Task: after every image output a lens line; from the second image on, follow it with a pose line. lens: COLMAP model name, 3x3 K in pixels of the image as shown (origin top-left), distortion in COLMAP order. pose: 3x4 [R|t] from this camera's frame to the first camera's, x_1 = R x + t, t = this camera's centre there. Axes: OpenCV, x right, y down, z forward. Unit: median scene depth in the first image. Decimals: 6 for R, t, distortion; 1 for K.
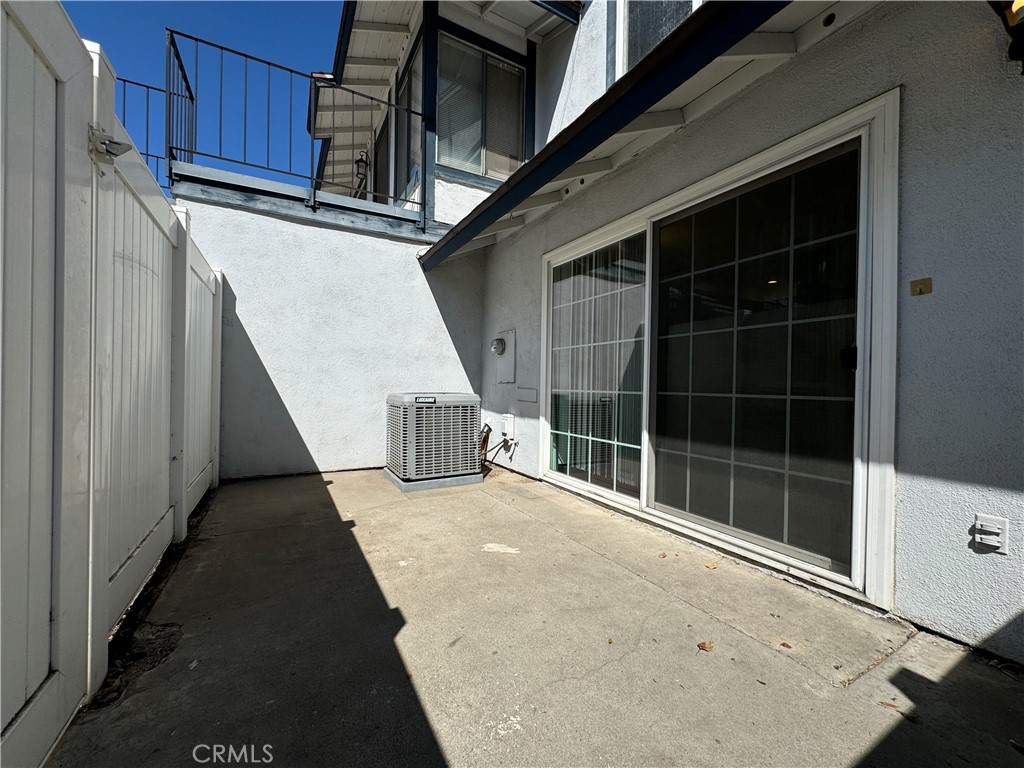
lens RADIAL K [[410.0, 0, 511.9], [0, 410.0, 383.2], [0, 0, 1]] dist [-0.002732, 0.000983]
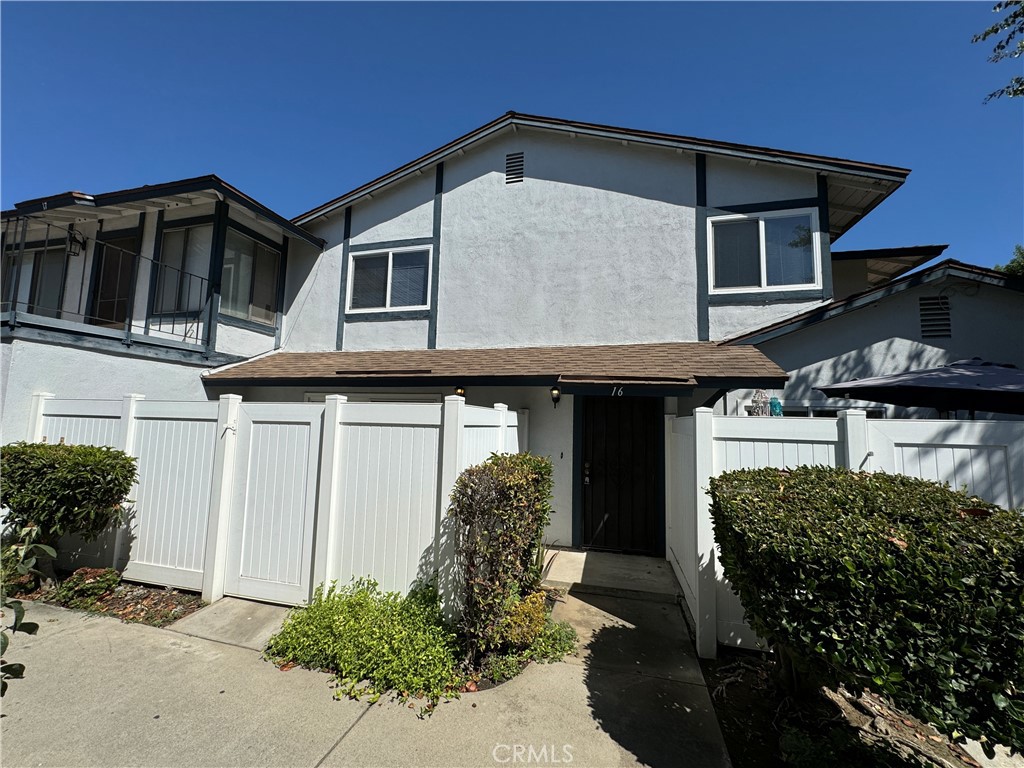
lens RADIAL K [[410.0, 0, 512.9], [0, 410.0, 384.3], [0, 0, 1]] dist [-0.002732, 0.000983]
pose [[0.698252, 0.071312, 0.712291, -0.606157], [-0.015013, 0.996266, -0.085025, -0.214856], [-0.715695, 0.048675, 0.696715, -0.988924]]
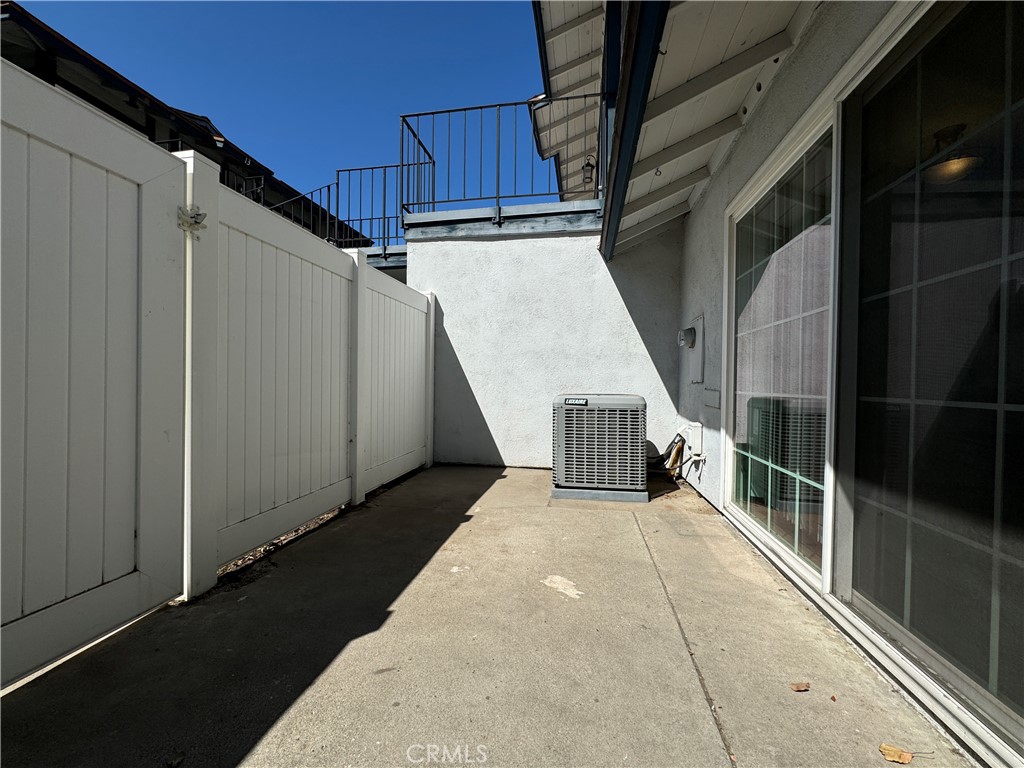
lens RADIAL K [[410.0, 0, 510.7], [0, 410.0, 384.2], [0, 0, 1]] dist [-0.002732, 0.000983]
pose [[0.772763, -0.002362, -0.634690, 0.254689], [0.001608, 0.999997, -0.001764, 0.002777], [0.634693, 0.000342, 0.772765, 0.190548]]
